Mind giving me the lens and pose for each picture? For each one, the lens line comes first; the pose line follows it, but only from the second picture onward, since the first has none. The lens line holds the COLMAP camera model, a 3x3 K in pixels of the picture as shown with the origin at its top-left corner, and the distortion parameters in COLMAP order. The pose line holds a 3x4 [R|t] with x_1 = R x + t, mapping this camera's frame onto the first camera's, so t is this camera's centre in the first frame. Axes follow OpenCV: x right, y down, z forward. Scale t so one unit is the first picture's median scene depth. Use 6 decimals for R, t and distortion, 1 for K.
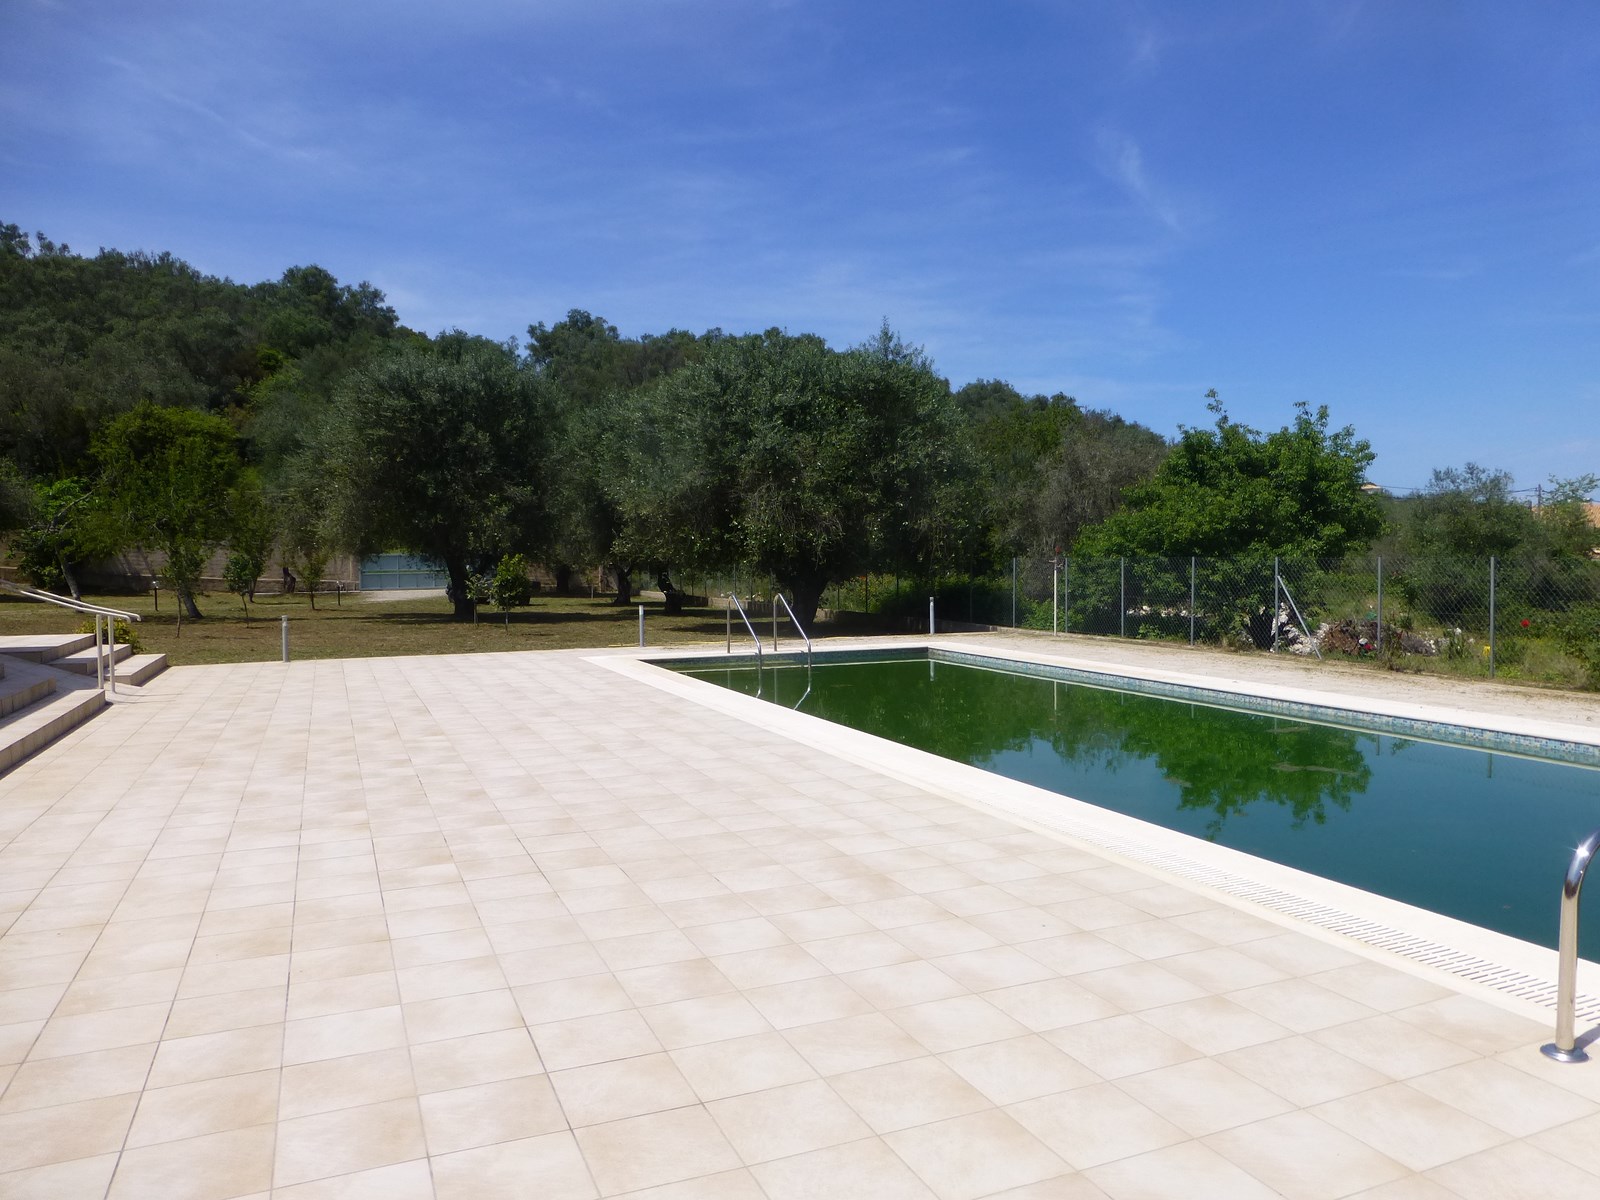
lens RADIAL K [[1203.0, 0, 805.7], [0, 1203.0, 573.5], [0, 0, 1]] dist [-0.007736, 0.018644]
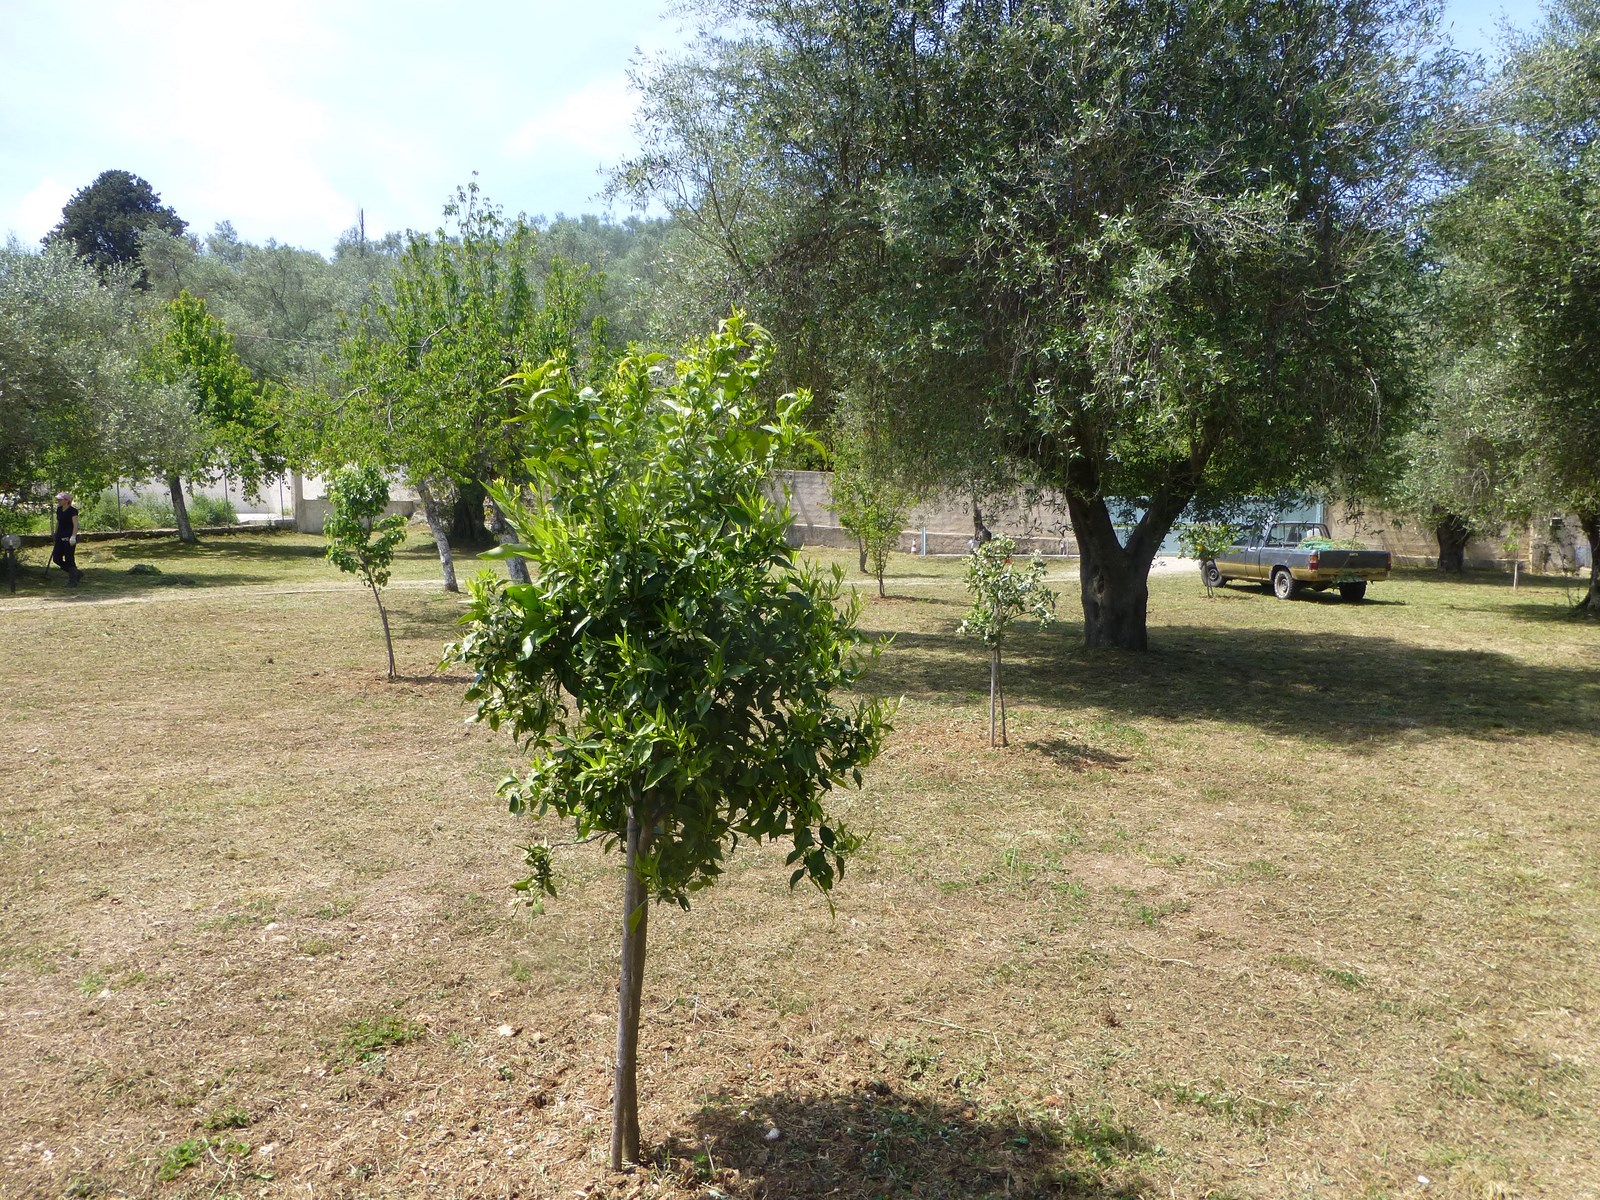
lens RADIAL K [[1203.0, 0, 805.7], [0, 1203.0, 573.5], [0, 0, 1]] dist [-0.007736, 0.018644]
pose [[0.763645, 0.042360, -0.644245, -0.139727], [-0.018643, 0.998876, 0.043578, -0.001284], [0.645367, -0.021267, 0.763577, 0.738592]]
